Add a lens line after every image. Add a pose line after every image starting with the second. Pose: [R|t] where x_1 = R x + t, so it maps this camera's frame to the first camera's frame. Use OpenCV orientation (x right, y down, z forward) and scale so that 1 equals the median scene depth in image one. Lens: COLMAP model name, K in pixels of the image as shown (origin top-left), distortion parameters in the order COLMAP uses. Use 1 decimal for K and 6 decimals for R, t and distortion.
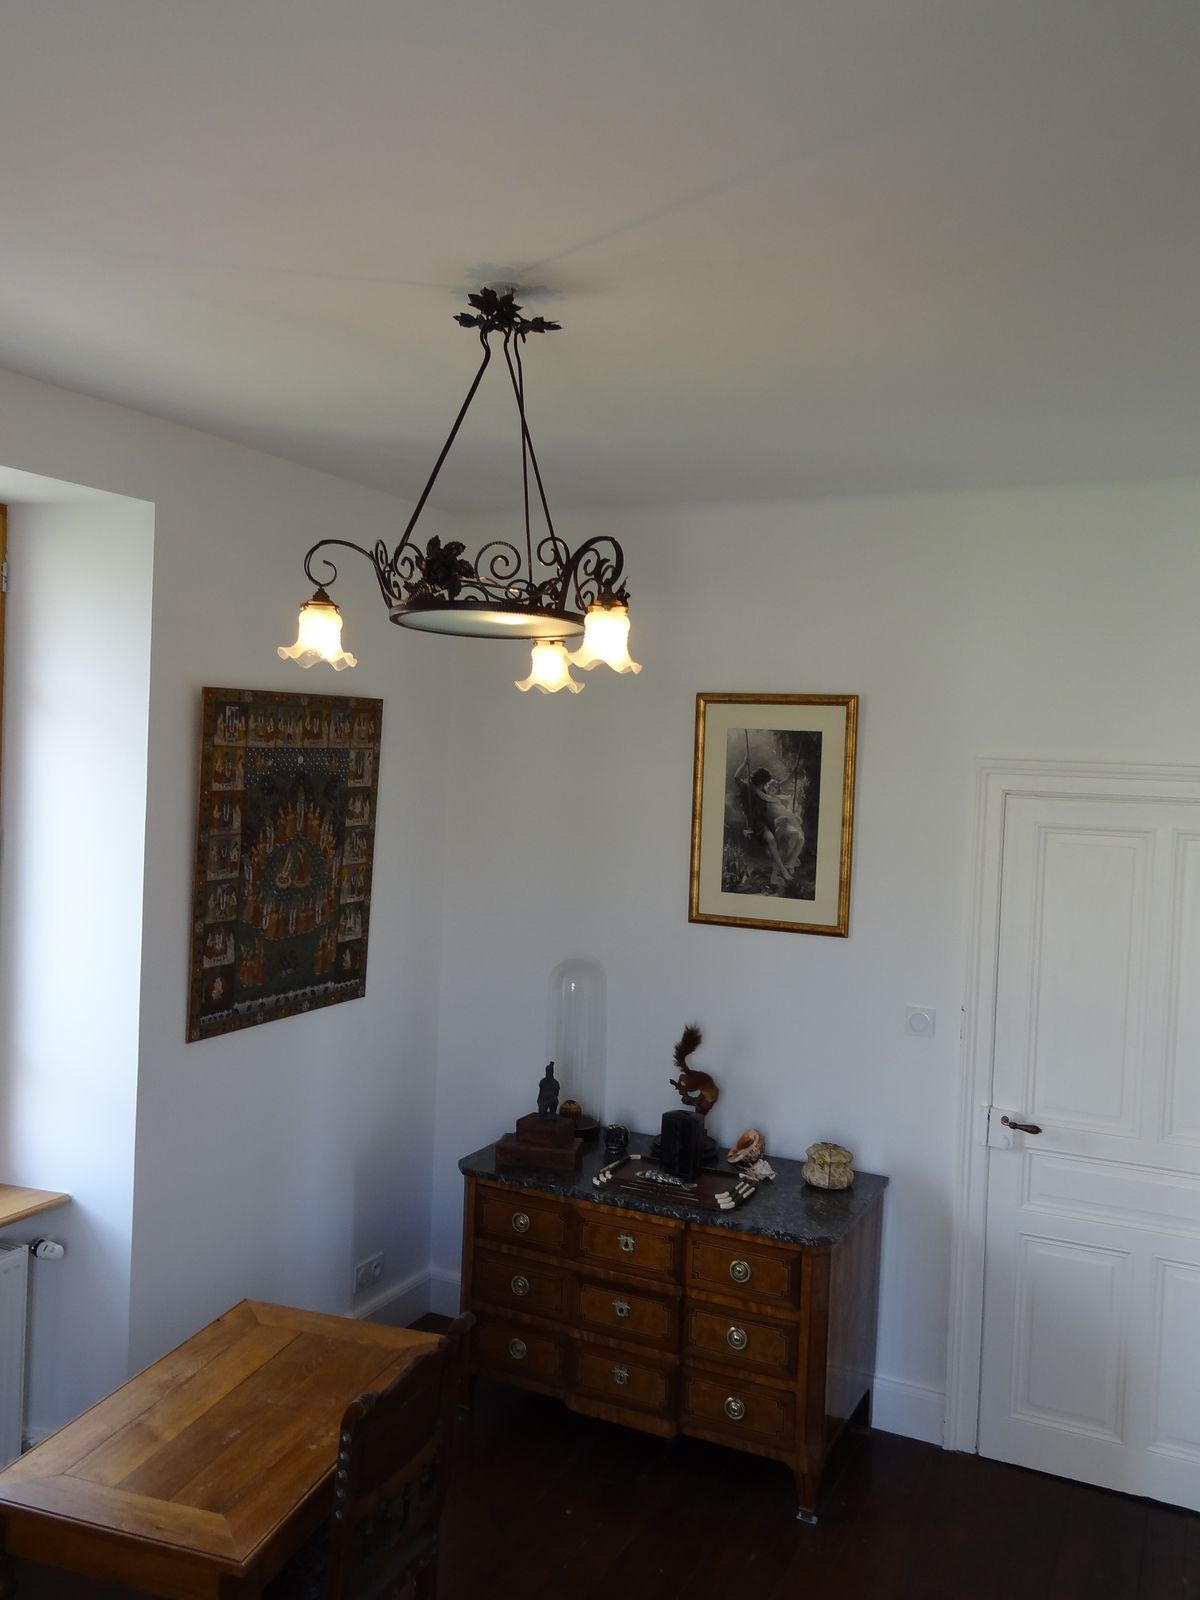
lens RADIAL K [[1276.9, 0, 606.9], [0, 1276.9, 784.6], [0, 0, 1]] dist [-0.002352, -0.001116]
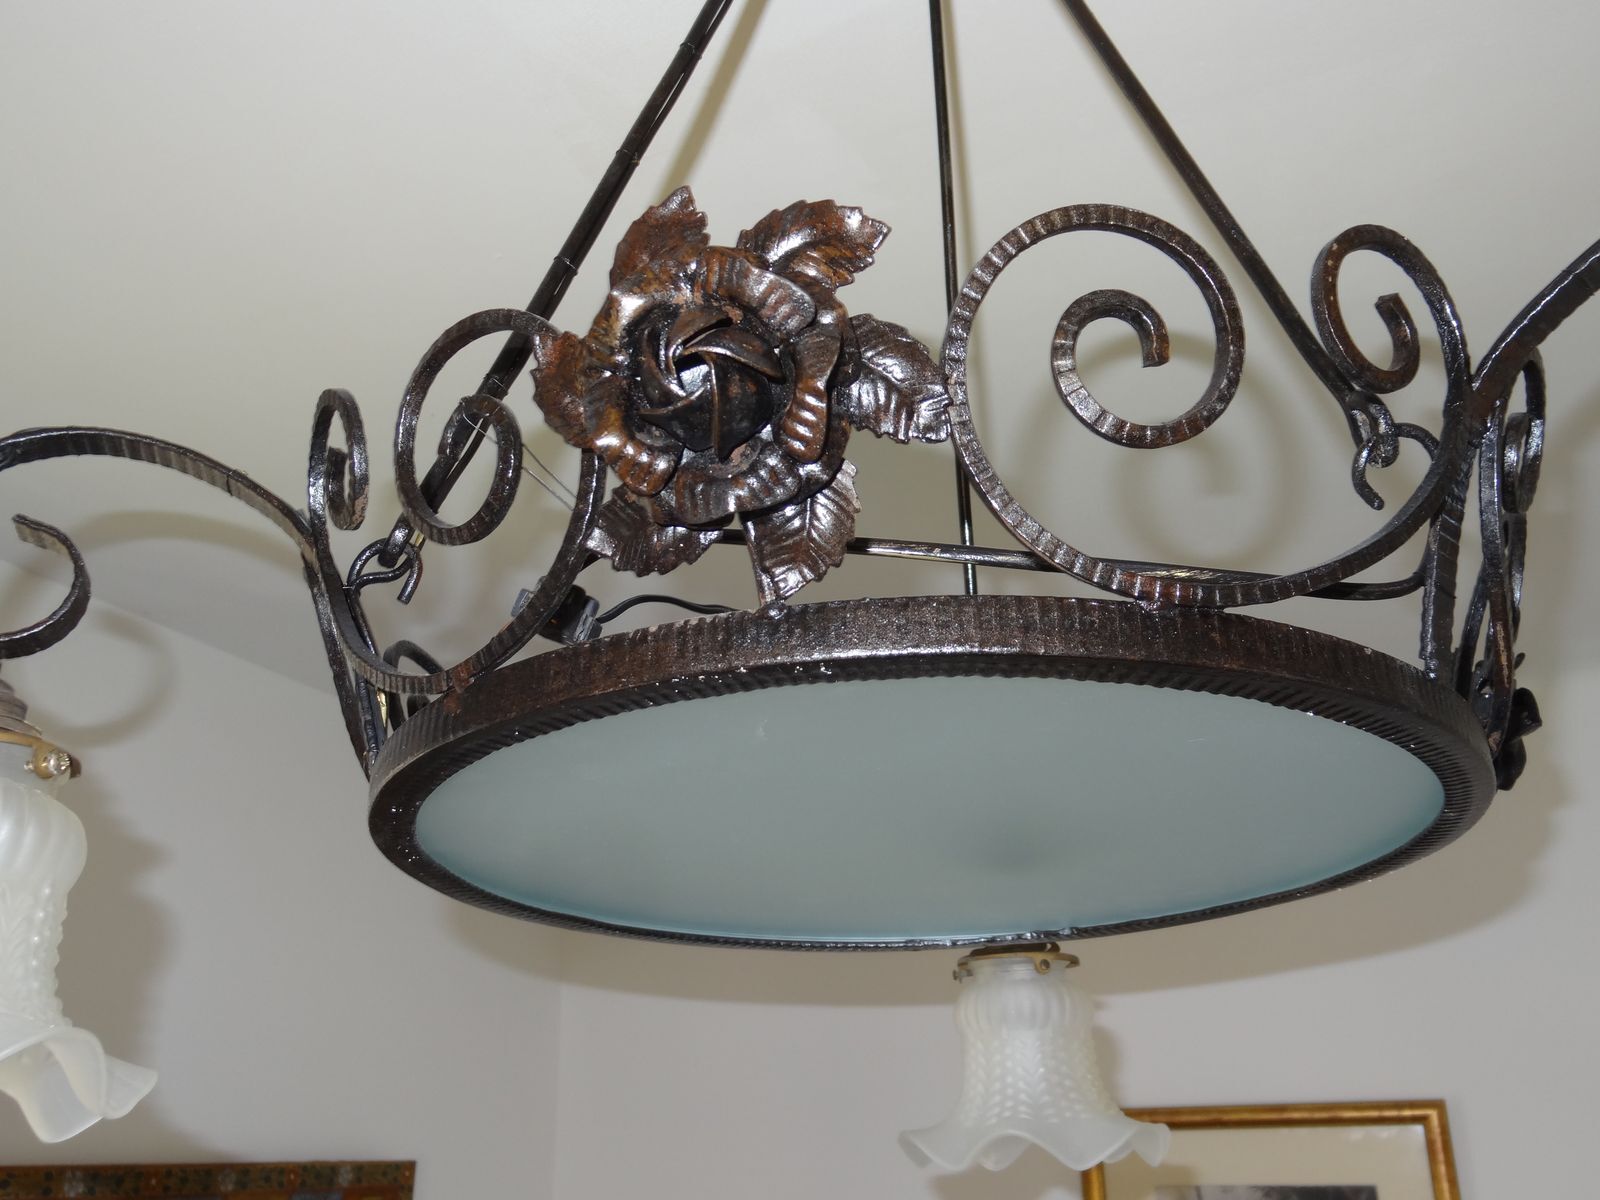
lens RADIAL K [[1460.7, 0, 779.6], [0, 1460.7, 613.5], [0, 0, 1]] dist [-0.000279, -0.008900]
pose [[0.997847, -0.033678, 0.056272, -0.072921], [0.052676, 0.922728, -0.381835, -0.044913], [-0.039065, 0.383977, 0.922516, 0.470591]]
